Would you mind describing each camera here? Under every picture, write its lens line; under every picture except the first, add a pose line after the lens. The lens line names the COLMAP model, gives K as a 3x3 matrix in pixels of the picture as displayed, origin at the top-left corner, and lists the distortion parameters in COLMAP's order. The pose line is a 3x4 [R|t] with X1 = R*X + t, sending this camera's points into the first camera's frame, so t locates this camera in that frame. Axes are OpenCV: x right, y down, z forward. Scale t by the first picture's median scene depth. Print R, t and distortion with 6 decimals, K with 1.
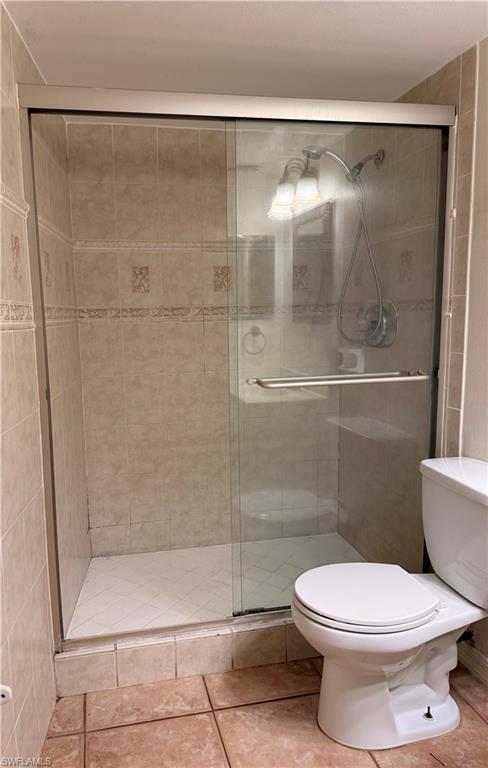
lens RADIAL K [[522.1, 0, 241.3], [0, 522.1, 377.6], [0, 0, 1]] dist [0.022584, -0.021607]
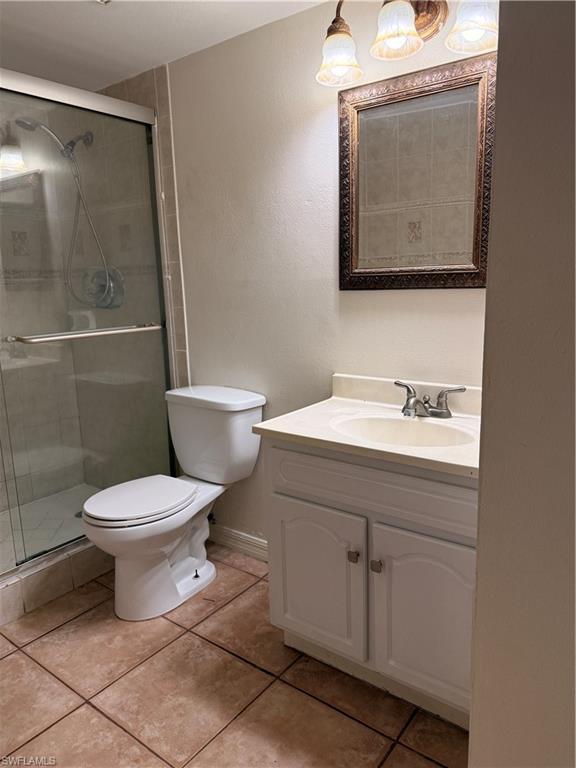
lens RADIAL K [[537.6, 0, 291.1], [0, 537.6, 390.1], [0, 0, 1]] dist [0.055339, -0.063592]
pose [[0.753965, -0.135553, 0.642776, -0.261839], [0.107504, 0.990748, 0.082836, 0.076107], [-0.648058, 0.006646, 0.761562, -0.195330]]
